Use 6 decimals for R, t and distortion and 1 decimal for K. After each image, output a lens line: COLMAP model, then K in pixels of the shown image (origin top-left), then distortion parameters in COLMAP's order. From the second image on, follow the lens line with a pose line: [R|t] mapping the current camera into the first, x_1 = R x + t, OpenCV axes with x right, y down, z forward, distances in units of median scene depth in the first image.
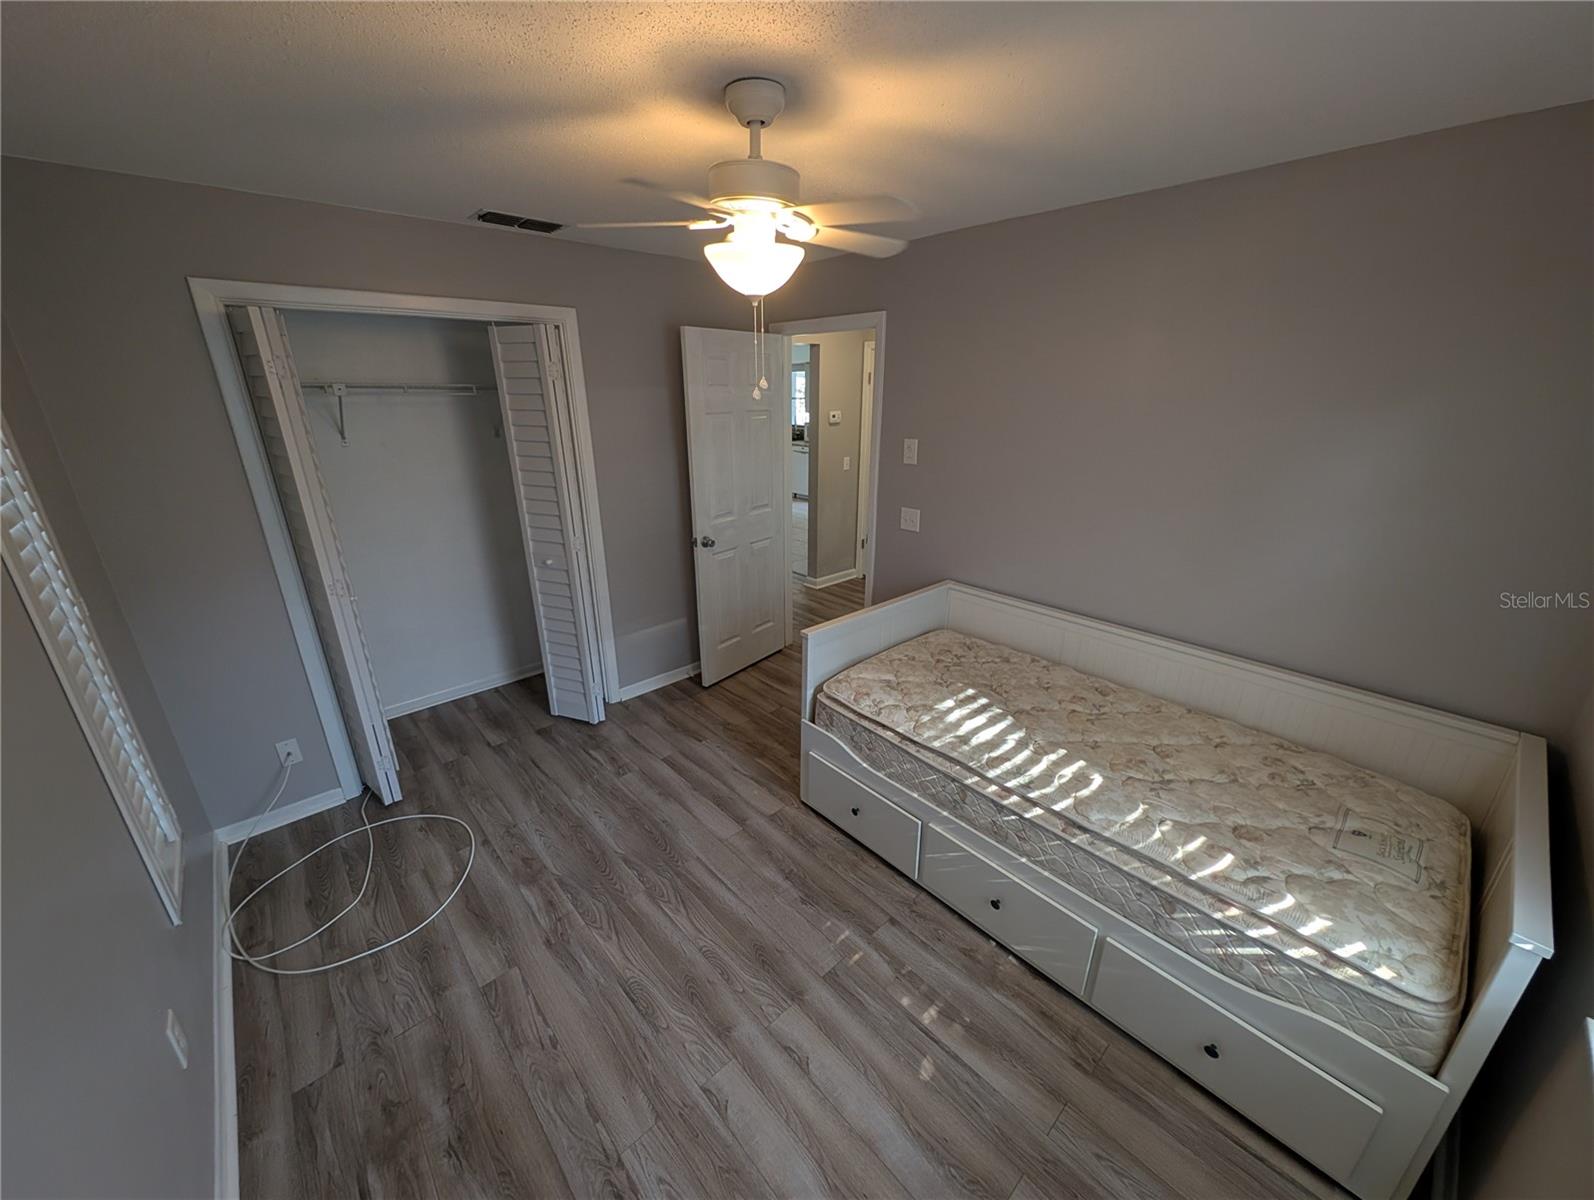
lens RADIAL K [[601.5, 0, 796.2], [0, 601.5, 603.8], [0, 0, 1]] dist [0.007851, -0.003506]
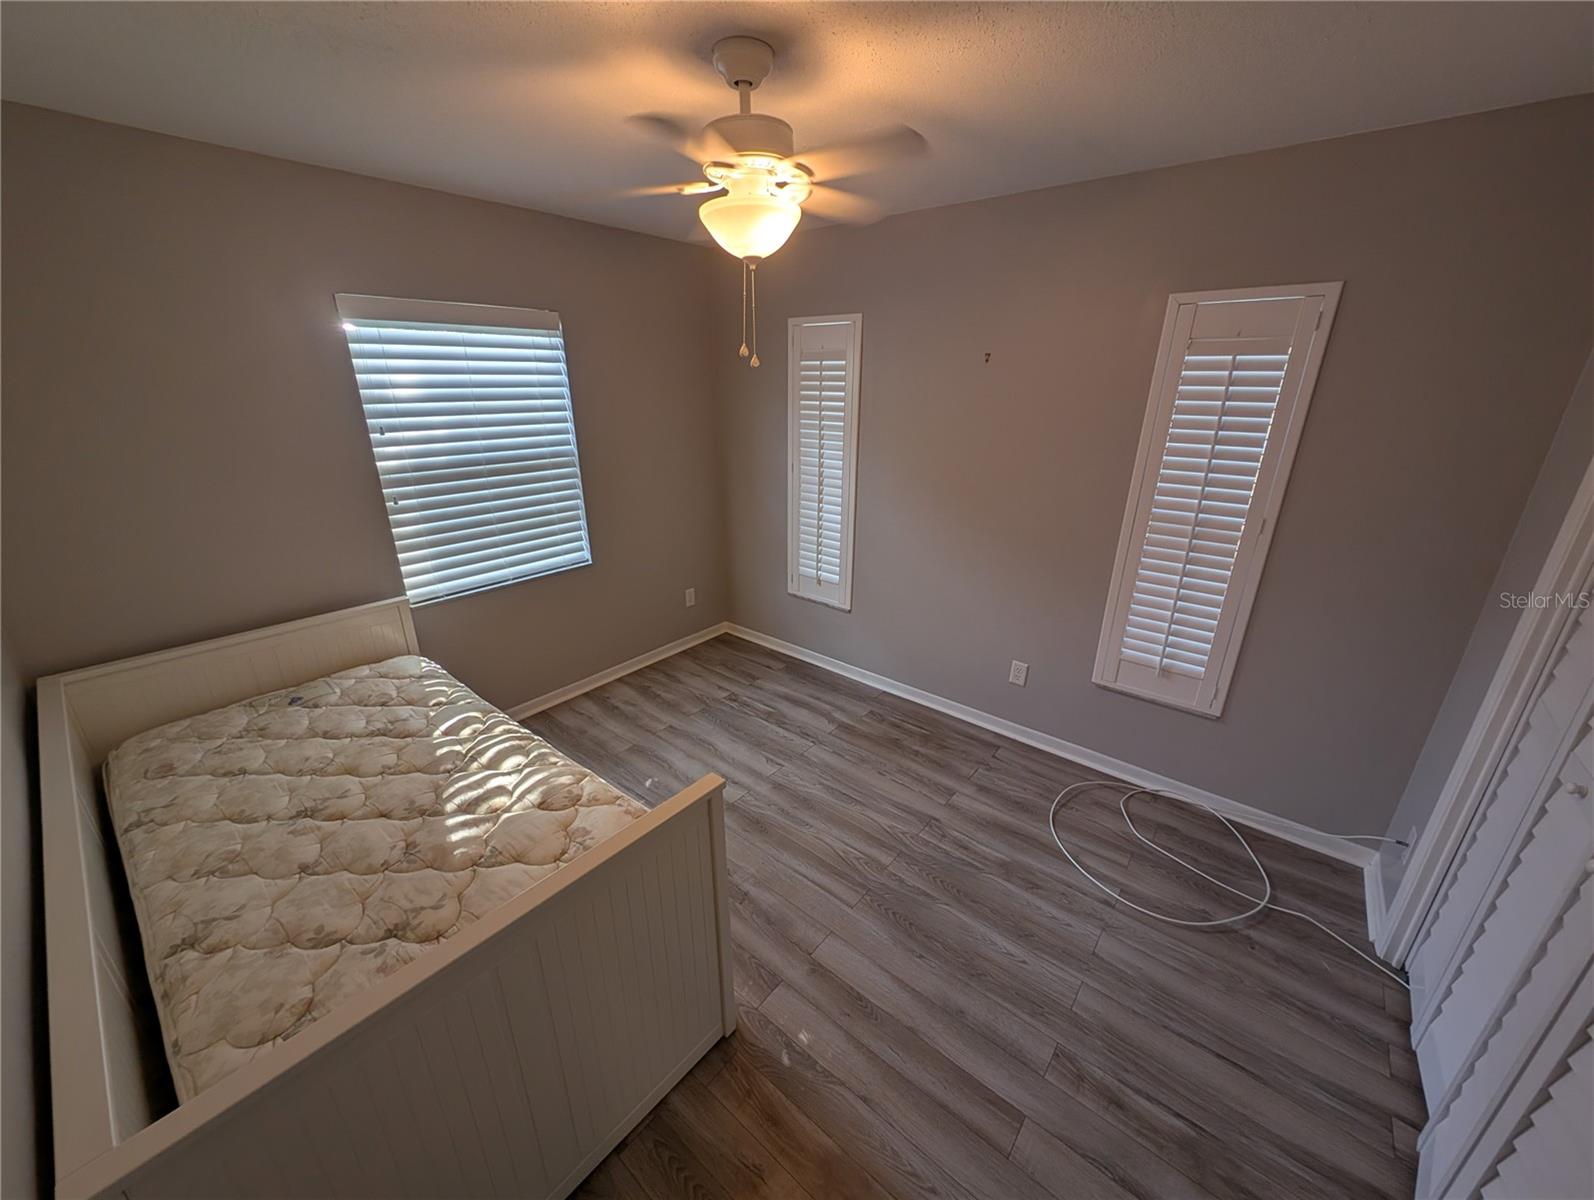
lens RADIAL K [[601.5, 0, 804.2], [0, 601.5, 598.6], [0, 0, 1]] dist [0.007851, -0.003506]
pose [[-0.989035, 0.048001, -0.139662, 0.003522], [-0.053676, 0.764184, 0.642761, -0.500979], [0.137580, 0.643209, -0.753229, 1.442469]]
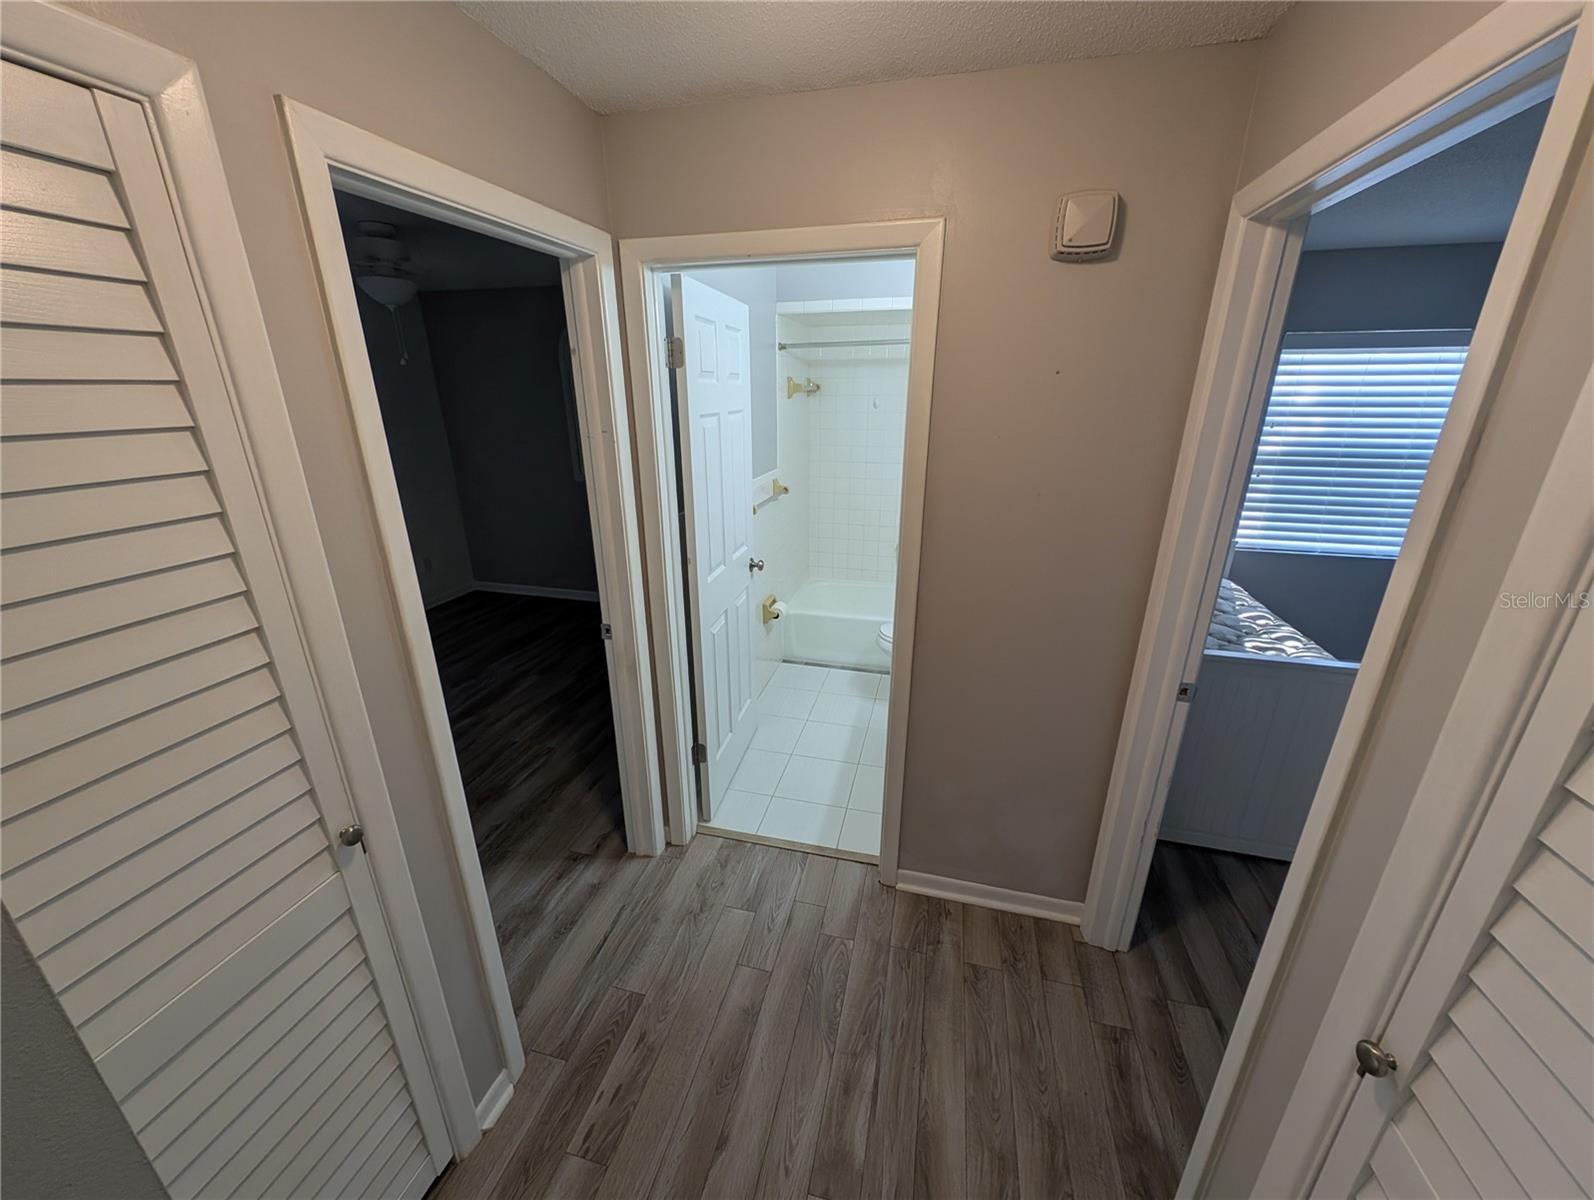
lens RADIAL K [[601.5, 0, 793.1], [0, 601.5, 603.1], [0, 0, 1]] dist [0.007851, -0.003506]
pose [[-0.549242, -0.278990, 0.787717, -0.092533], [0.286471, 0.822648, 0.491106, -0.742272], [-0.785027, 0.495394, -0.371910, 2.120536]]
